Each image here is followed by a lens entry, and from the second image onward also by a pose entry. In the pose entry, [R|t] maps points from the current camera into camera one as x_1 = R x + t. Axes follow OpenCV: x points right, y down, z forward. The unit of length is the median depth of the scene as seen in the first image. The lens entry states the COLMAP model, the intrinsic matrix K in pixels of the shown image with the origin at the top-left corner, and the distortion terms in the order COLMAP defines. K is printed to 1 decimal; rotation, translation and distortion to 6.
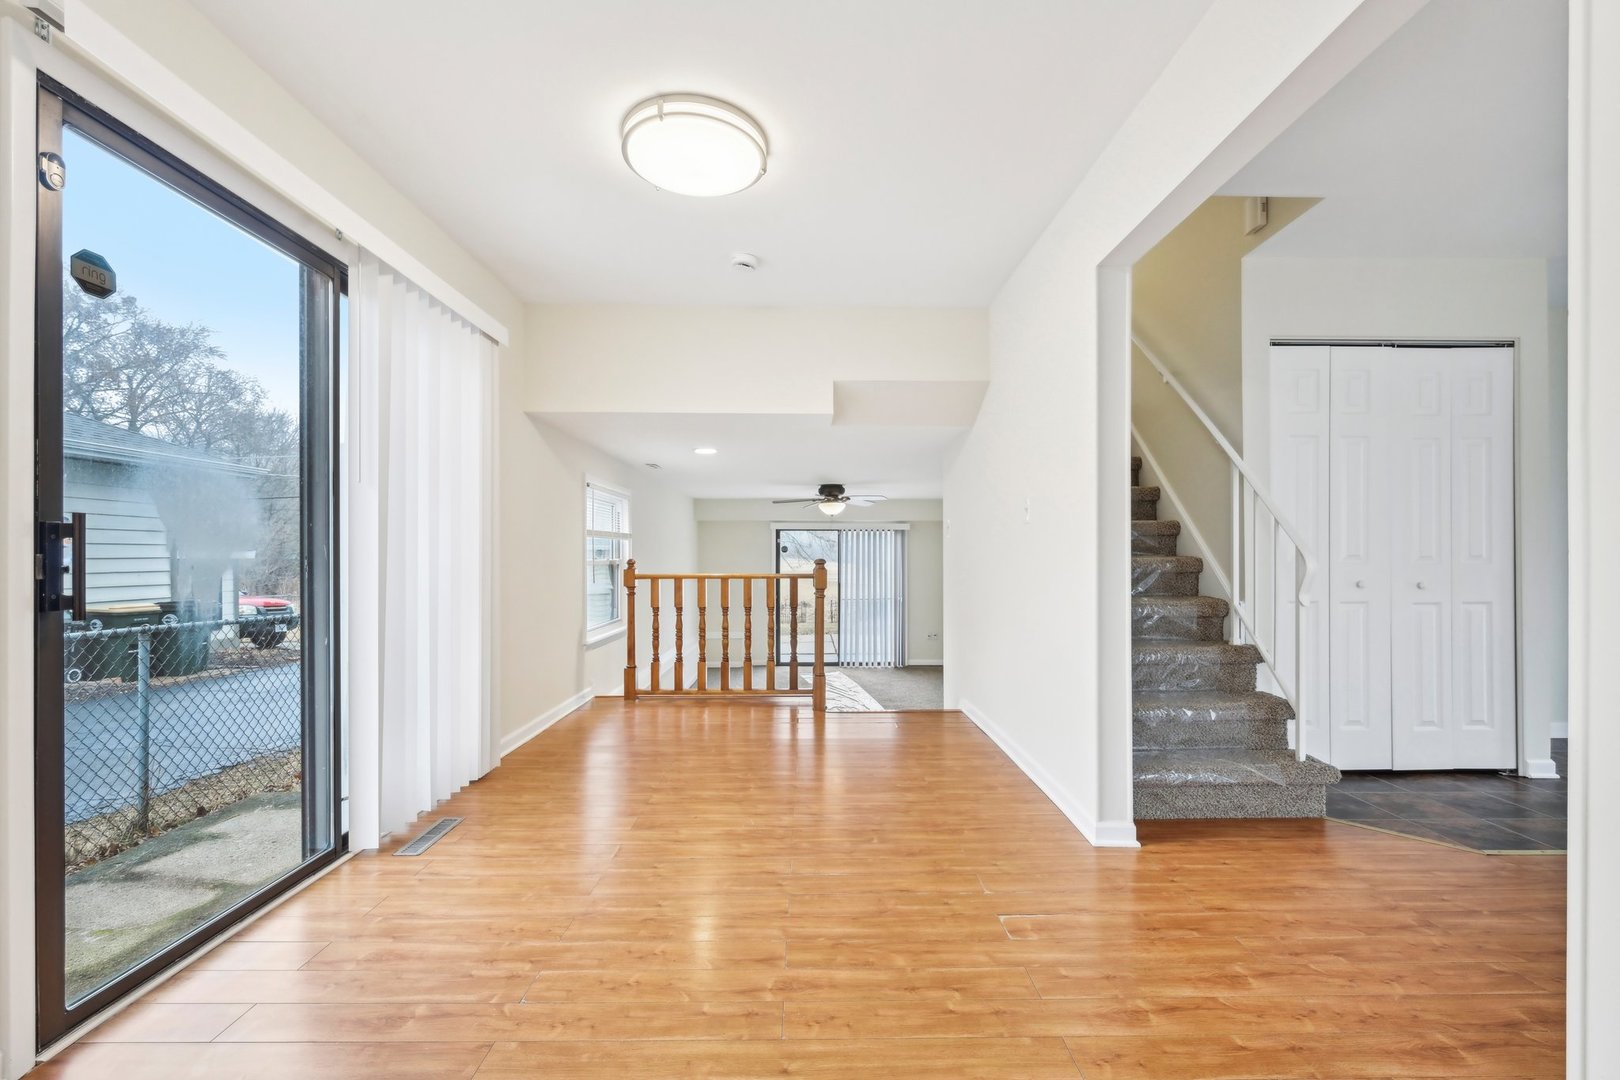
lens RADIAL K [[689.2, 0, 820.1], [0, 689.2, 551.4], [0, 0, 1]] dist [0.007832, -0.003126]
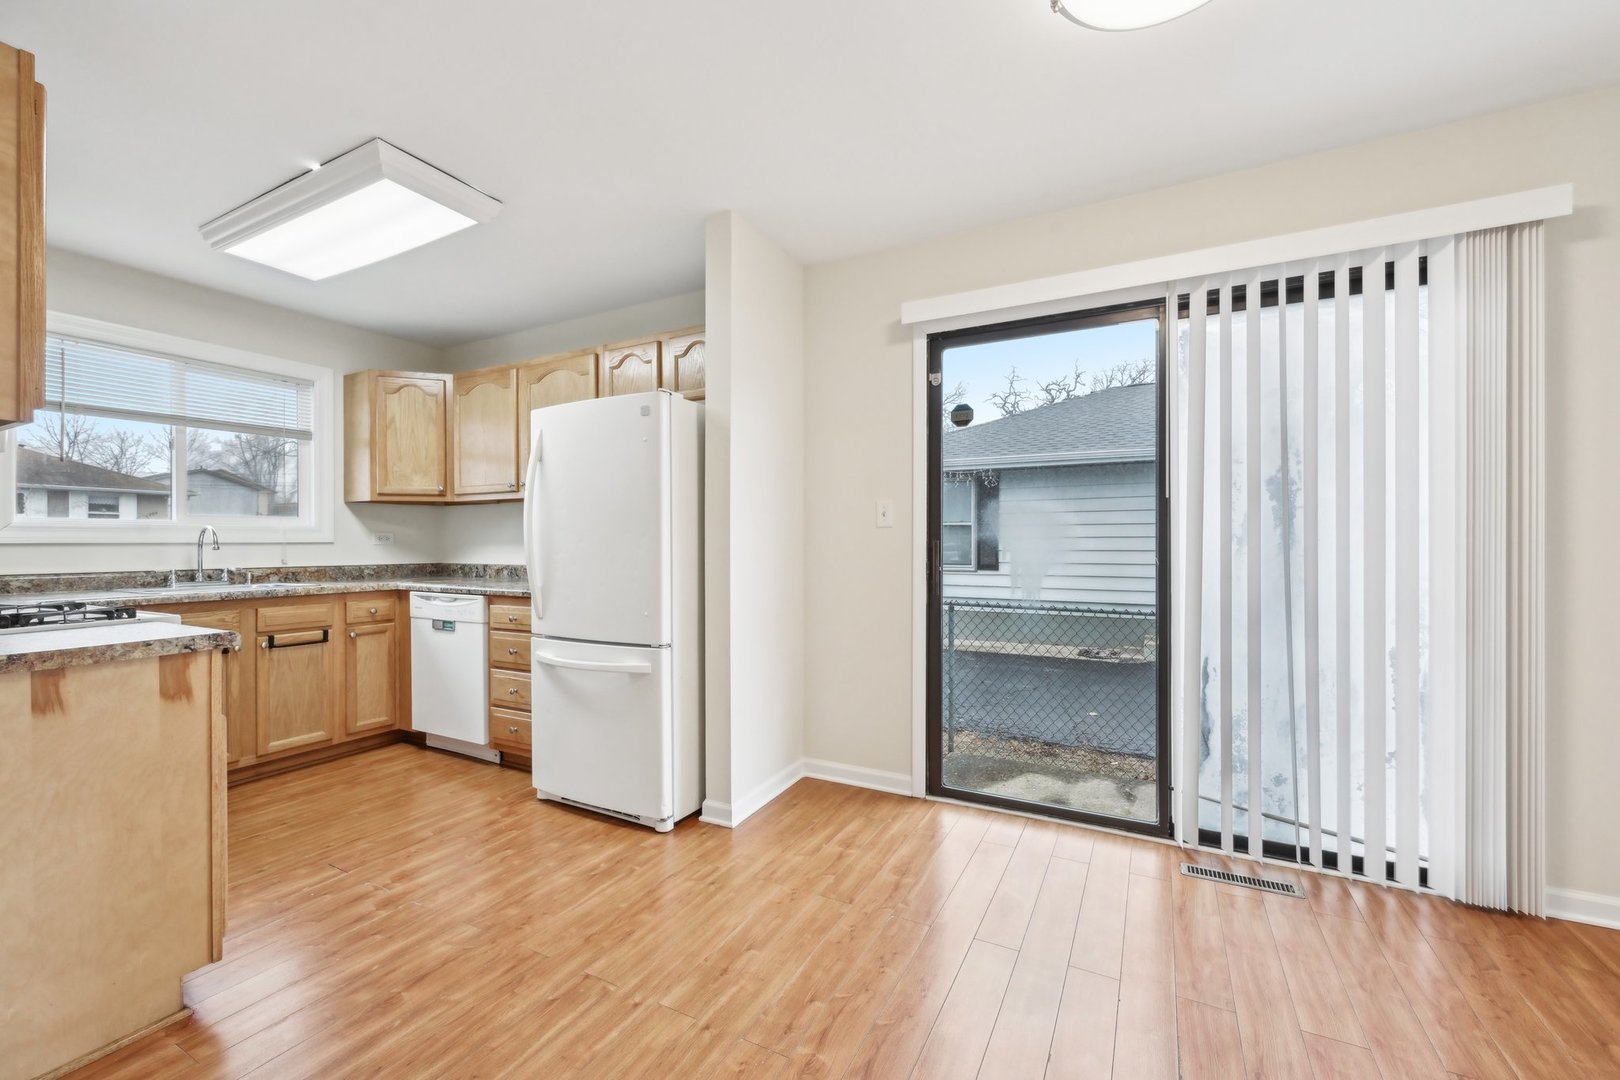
lens RADIAL K [[650.4, 0, 809.2], [0, 650.4, 544.3], [0, 0, 1]] dist [0.002823, -0.000507]
pose [[-0.492116, 0.005008, -0.870515, 0.338037], [0.007055, 0.999974, 0.001765, -0.022407], [0.870501, -0.005273, -0.492138, 0.709379]]
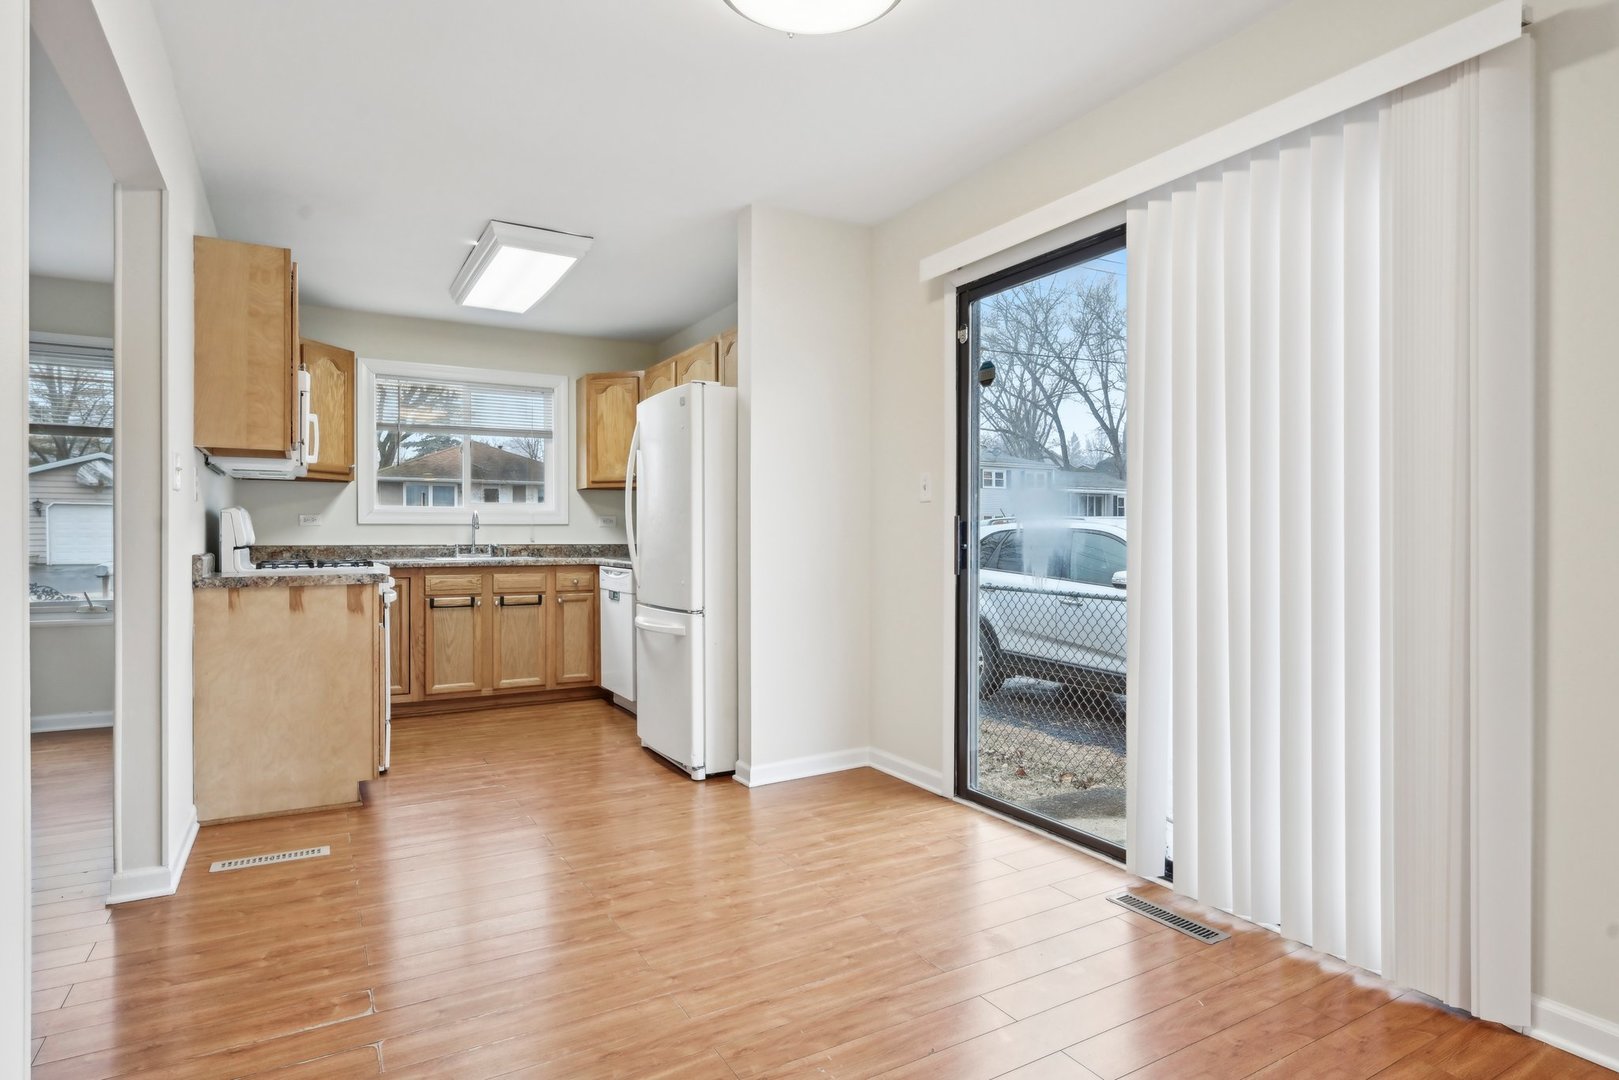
lens RADIAL K [[885.6, 0, 796.4], [0, 885.6, 543.0], [0, 0, 1]] dist [-0.003349, 0.003429]
pose [[-0.886996, 0.006527, -0.461731, 0.174222], [0.004301, 0.999973, 0.005875, 0.000600], [0.461757, 0.003225, -0.887000, 1.258008]]
